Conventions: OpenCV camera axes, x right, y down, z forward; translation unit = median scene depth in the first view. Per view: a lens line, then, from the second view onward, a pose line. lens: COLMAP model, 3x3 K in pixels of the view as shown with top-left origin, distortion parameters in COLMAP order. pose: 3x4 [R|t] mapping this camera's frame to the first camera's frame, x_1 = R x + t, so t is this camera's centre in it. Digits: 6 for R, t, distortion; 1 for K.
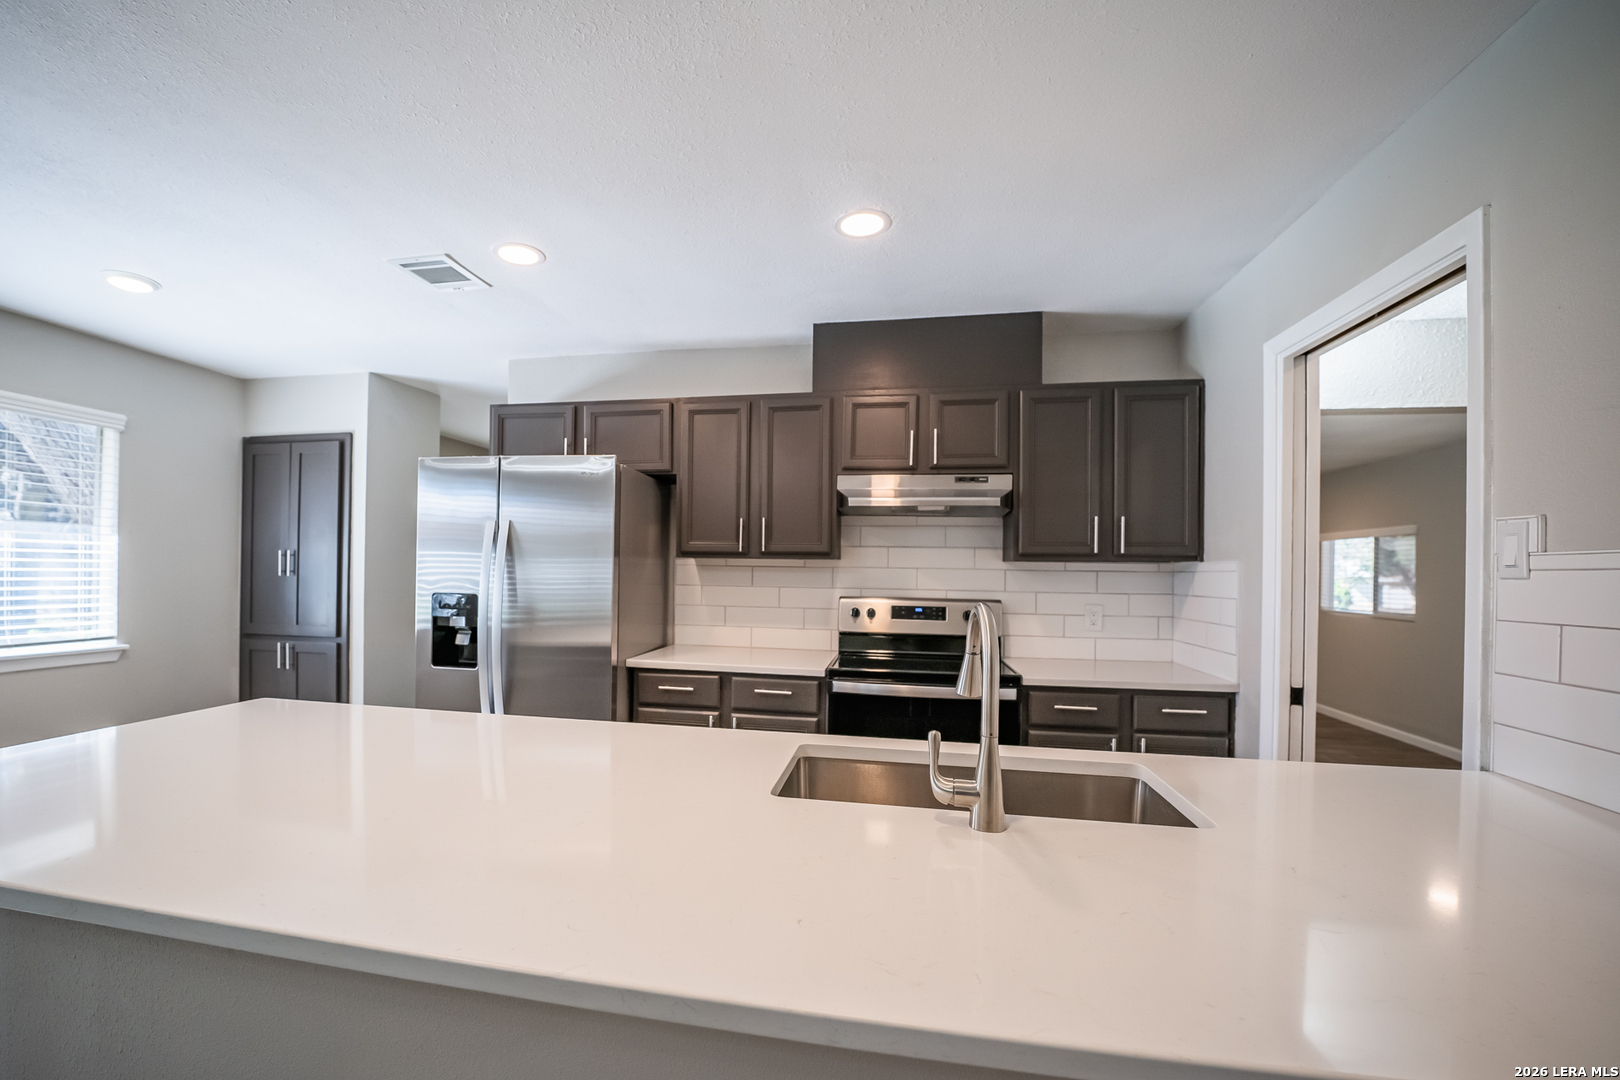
lens RADIAL K [[709.5, 0, 750.6], [0, 709.5, 572.0], [0, 0, 1]] dist [-0.025365, 0.000042]
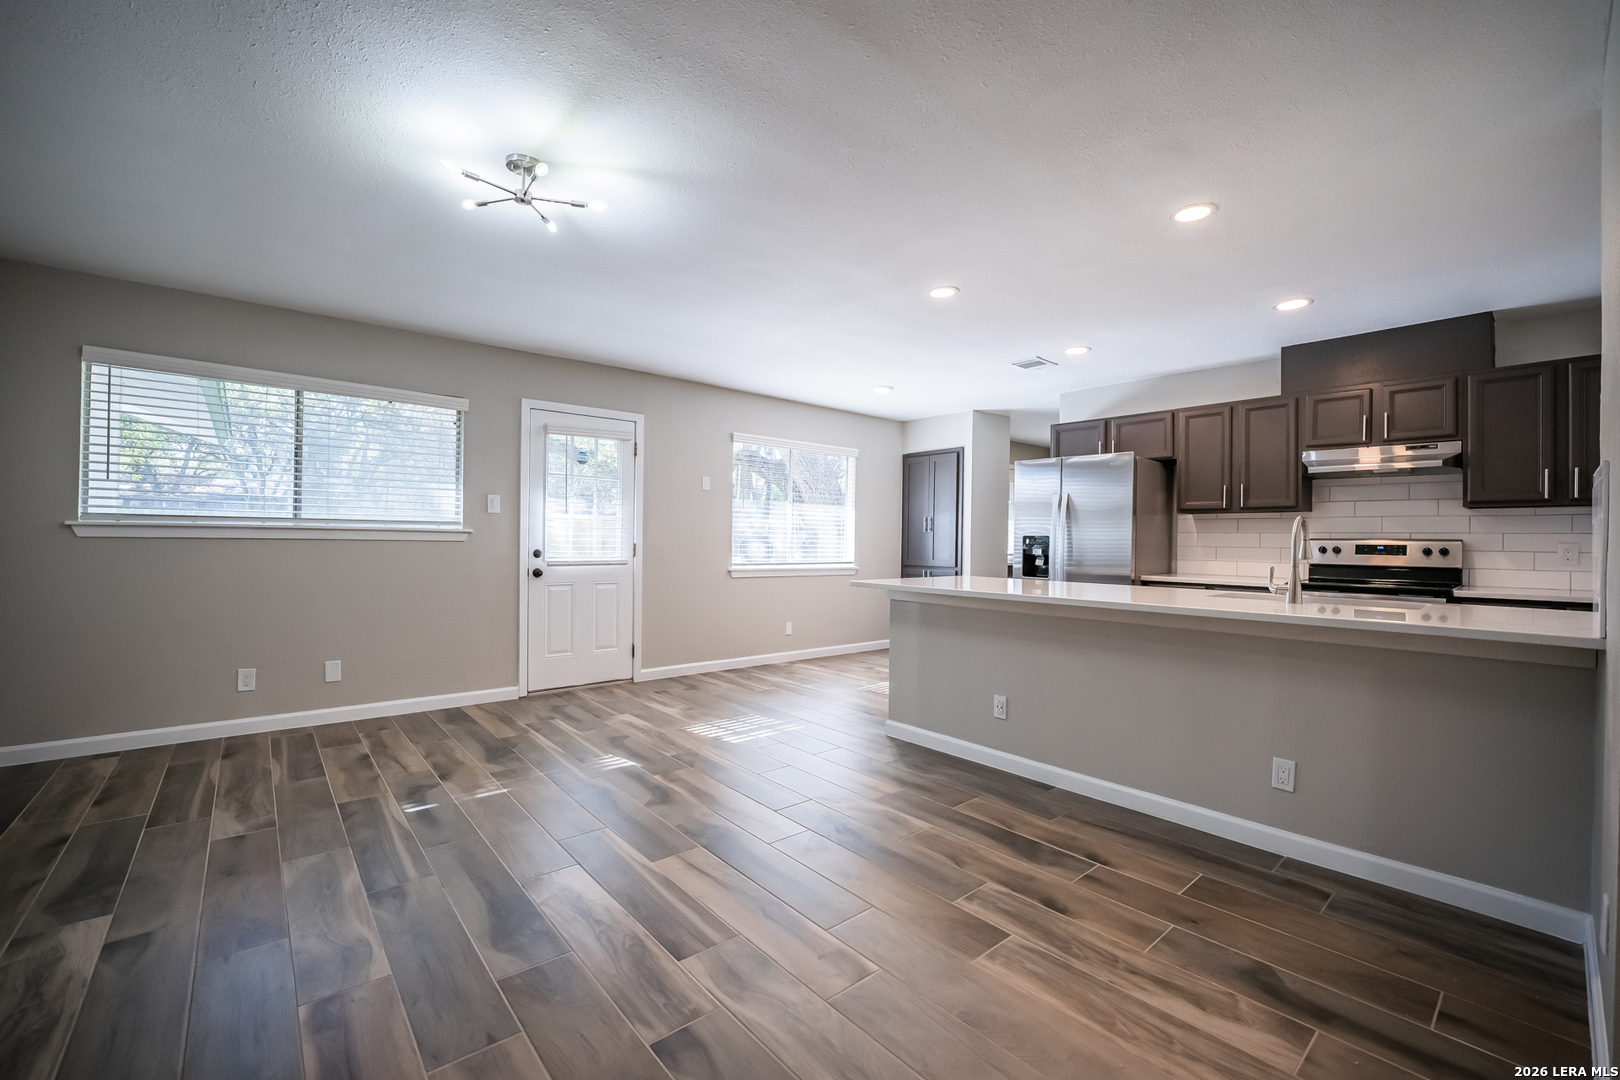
lens RADIAL K [[663.5, 0, 805.2], [0, 663.5, 542.7], [0, 0, 1]] dist [-0.030454, 0.003469]
pose [[0.796517, -0.002614, -0.604610, 0.114802], [-0.001380, 0.999980, -0.006142, 0.053156], [0.604614, 0.005726, 0.796498, -0.617458]]
